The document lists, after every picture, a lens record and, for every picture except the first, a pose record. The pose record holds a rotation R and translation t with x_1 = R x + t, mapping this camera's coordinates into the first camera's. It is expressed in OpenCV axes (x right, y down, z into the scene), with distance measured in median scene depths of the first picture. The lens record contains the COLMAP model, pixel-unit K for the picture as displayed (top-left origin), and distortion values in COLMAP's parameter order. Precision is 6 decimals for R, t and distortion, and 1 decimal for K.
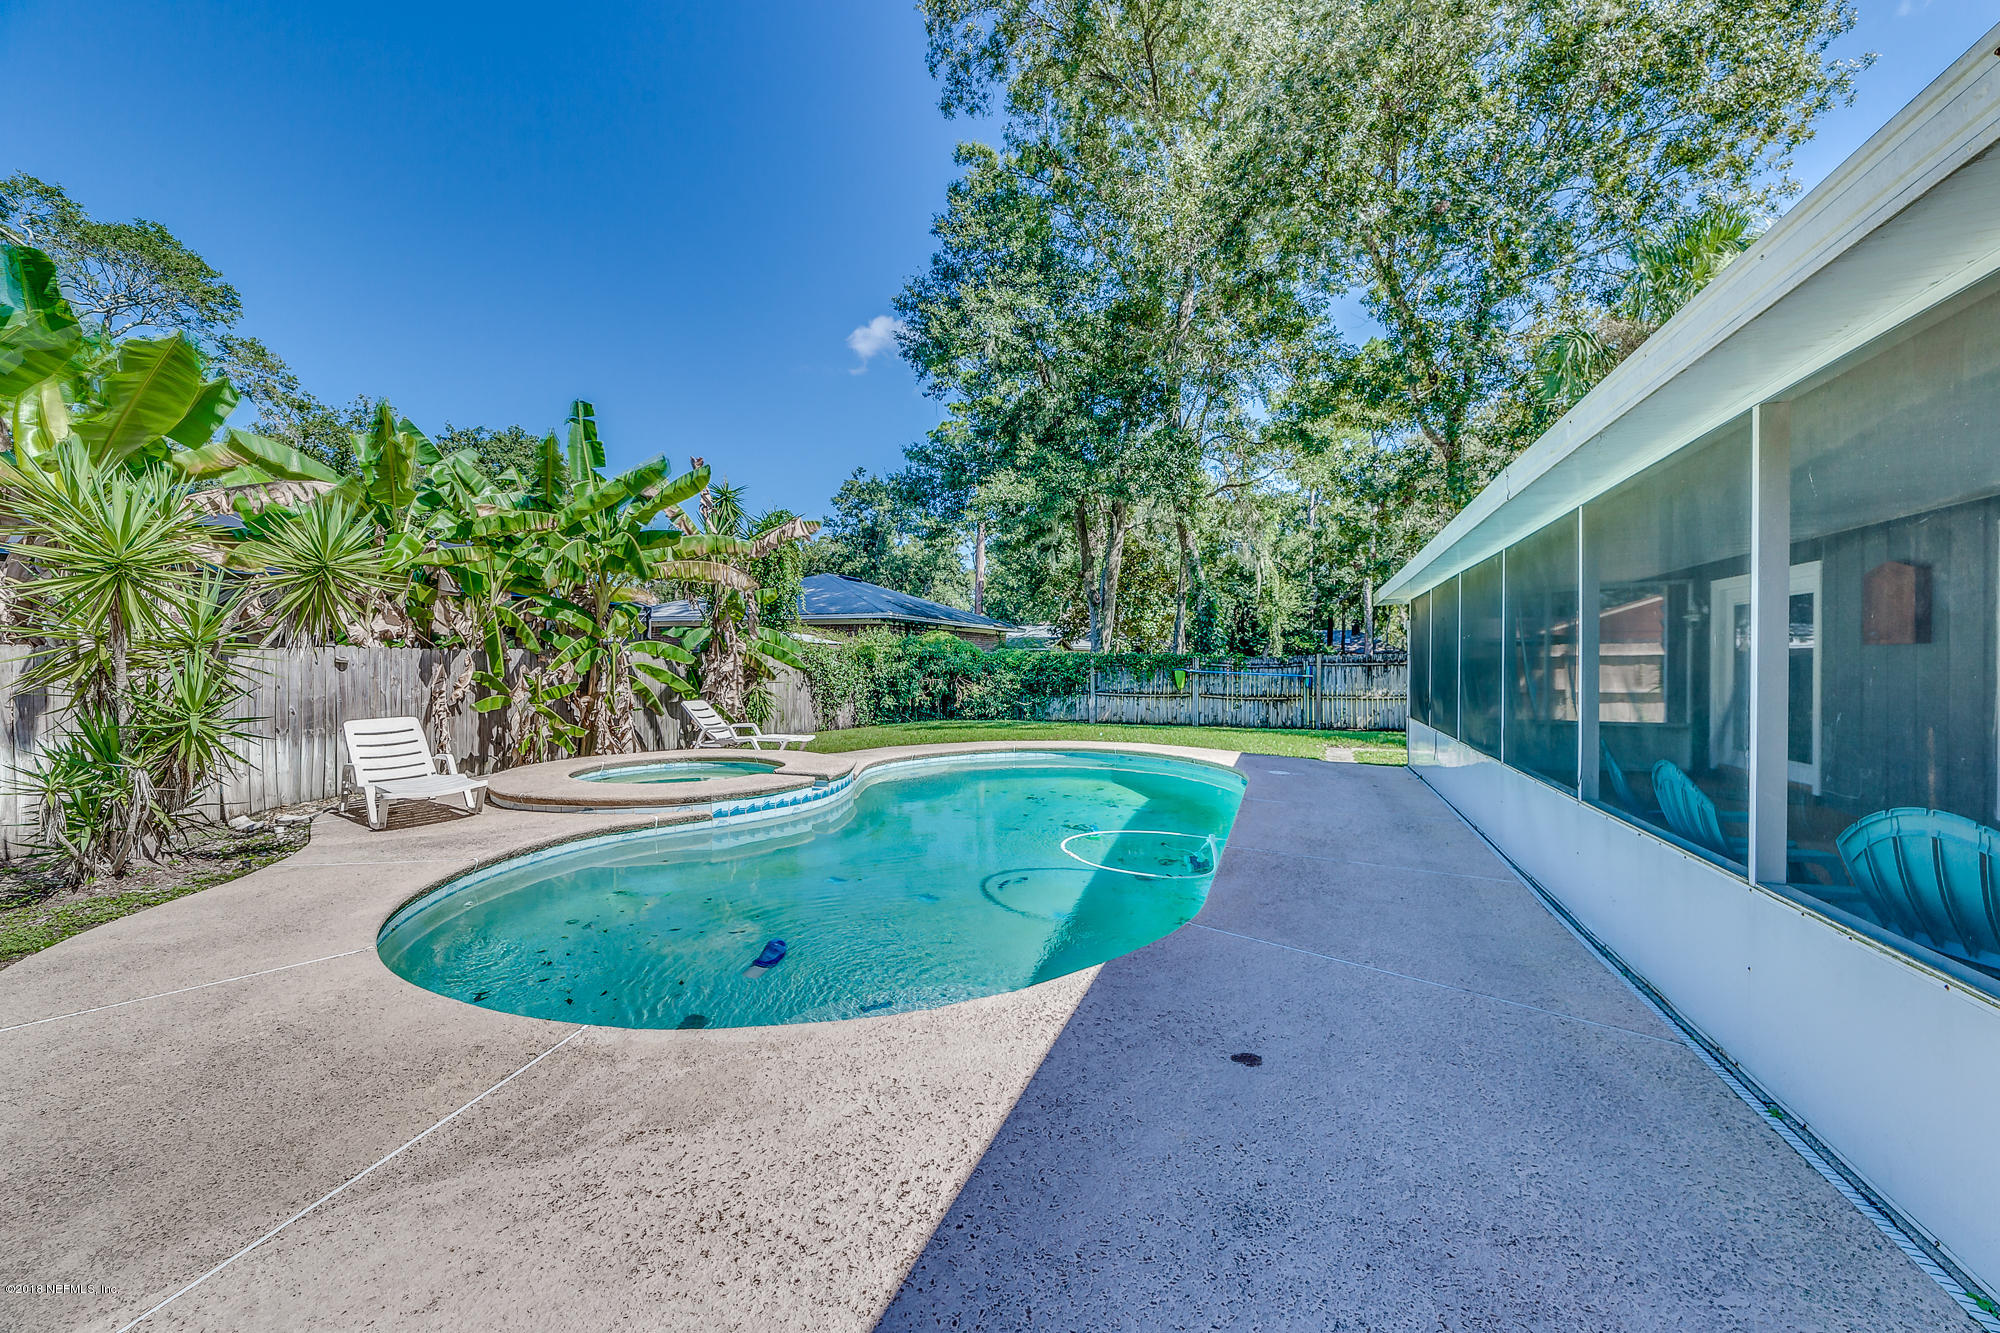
lens RADIAL K [[789.8, 0, 1019.2], [0, 789.8, 668.8], [0, 0, 1]] dist [-0.001806, 0.000626]
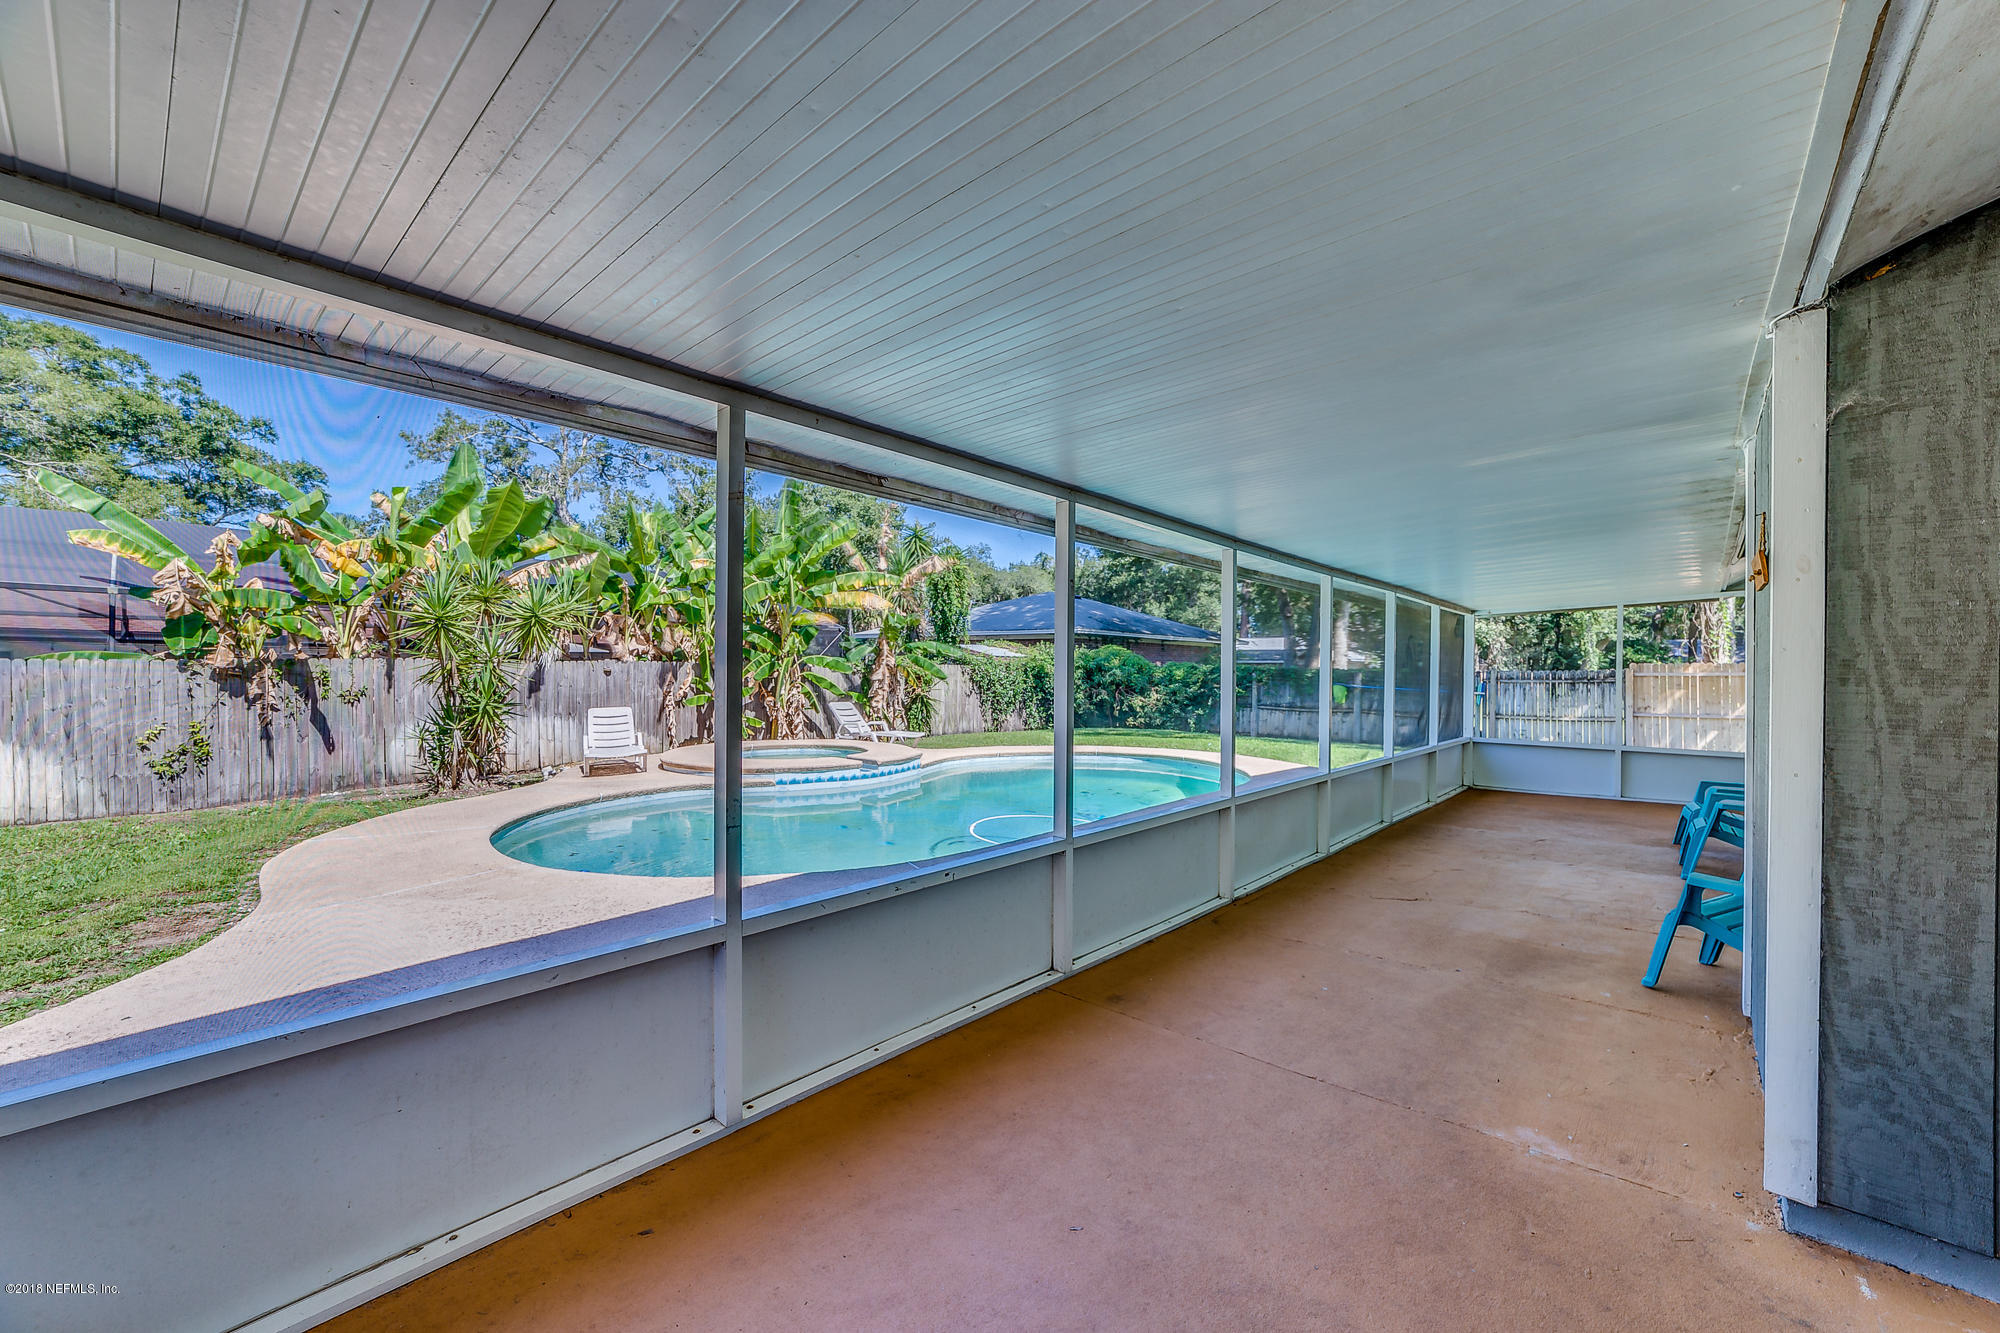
lens RADIAL K [[789.8, 0, 1009.2], [0, 789.8, 671.4], [0, 0, 1]] dist [-0.001806, 0.000626]
pose [[0.927200, 0.008835, -0.374462, 0.378027], [-0.012757, 0.999887, -0.007995, -0.003823], [0.374349, 0.012190, 0.927208, -0.103134]]
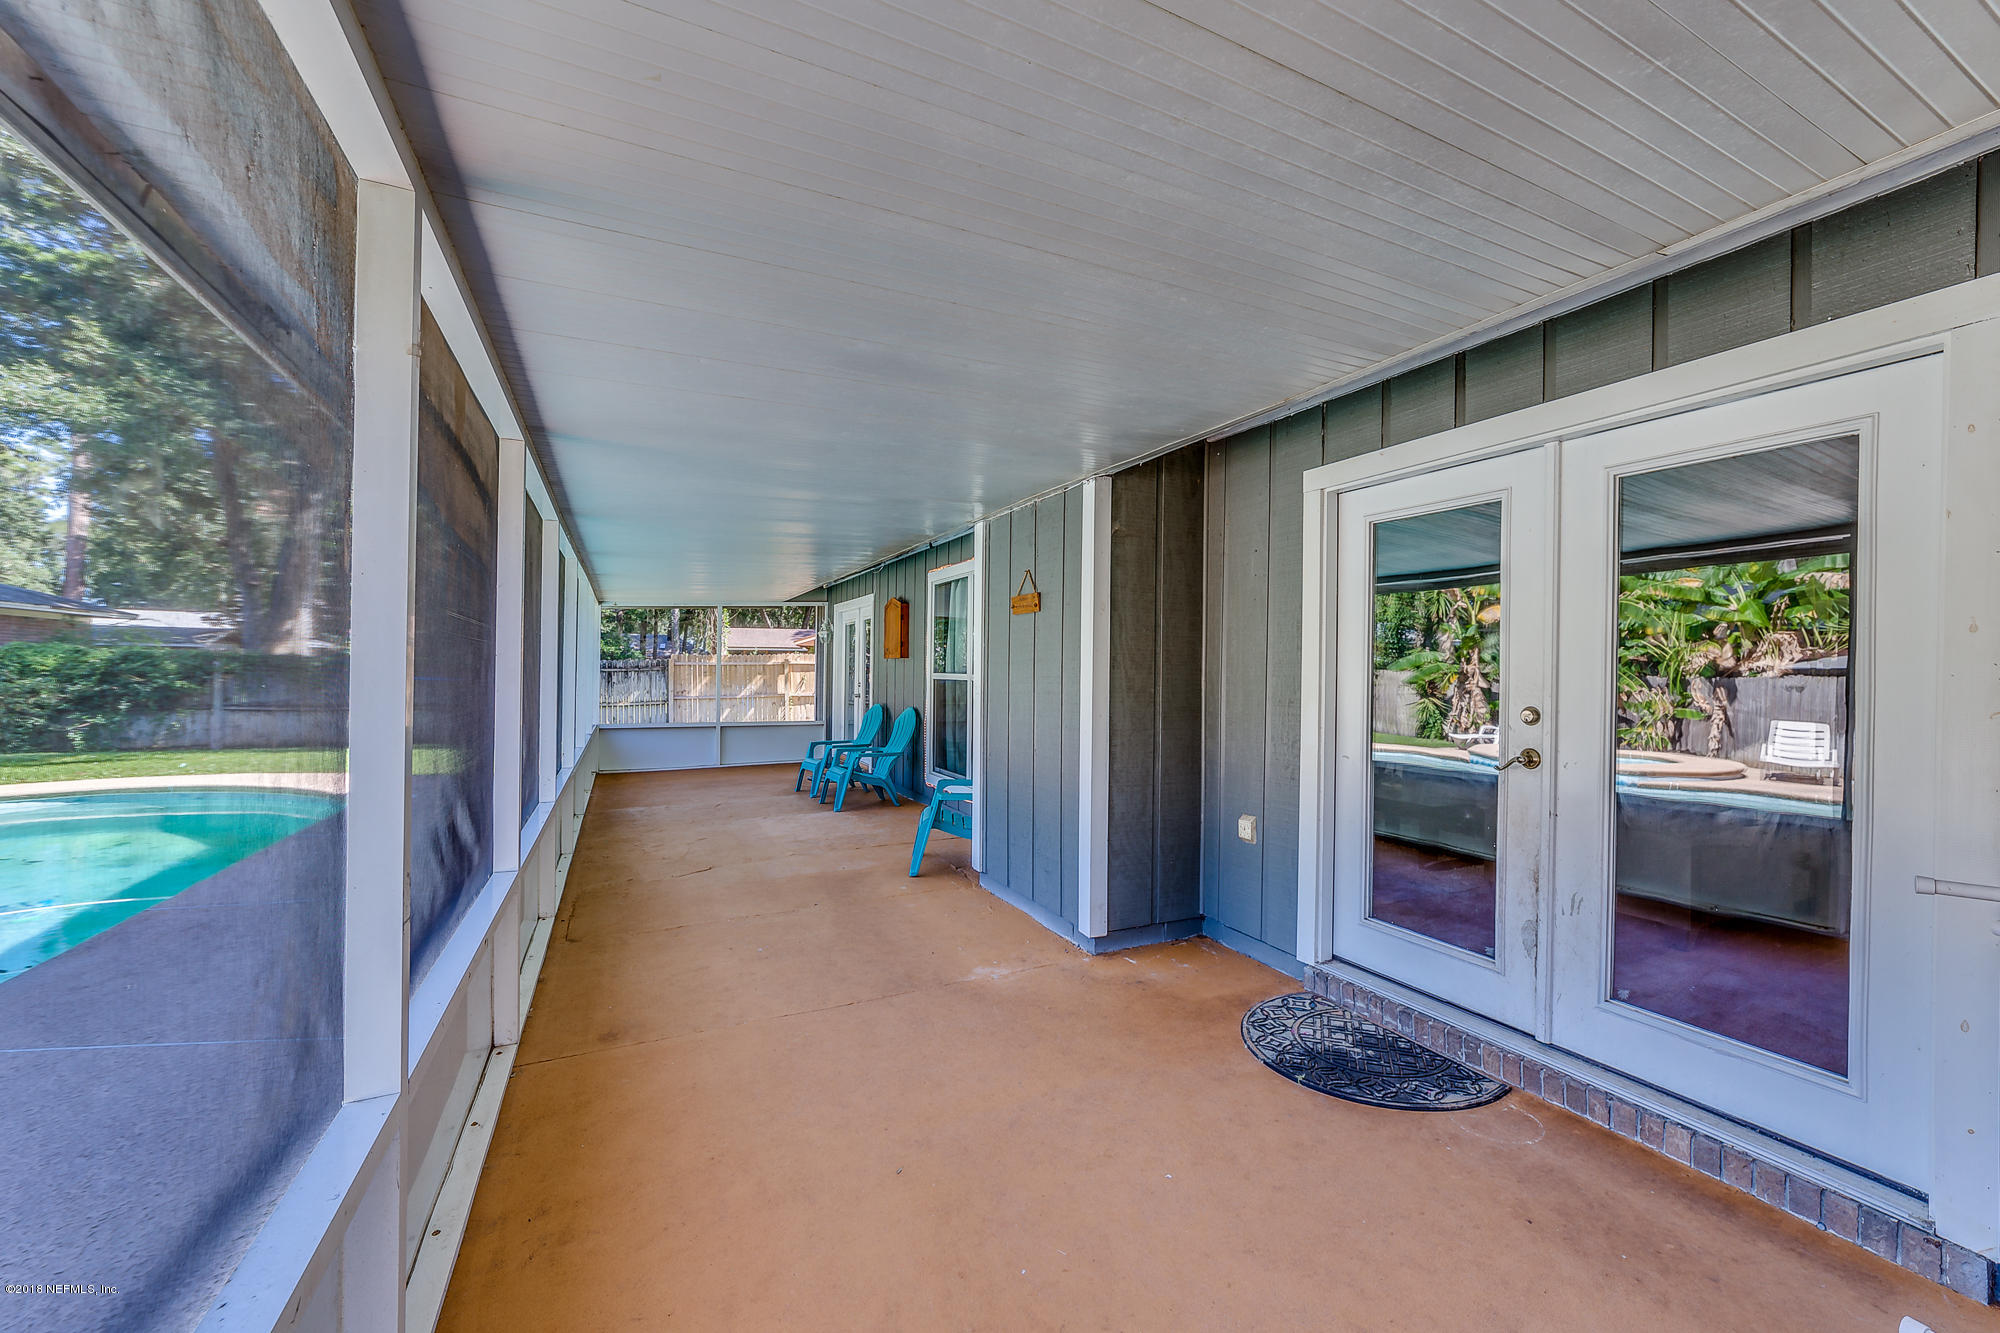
lens RADIAL K [[789.8, 0, 1046.1], [0, 789.8, 672.8], [0, 0, 1]] dist [-0.001806, 0.000626]
pose [[0.688946, 0.006235, 0.724786, 0.194074], [-0.003943, 0.999980, -0.004853, -0.000875], [-0.724802, 0.000486, 0.688957, -0.089011]]
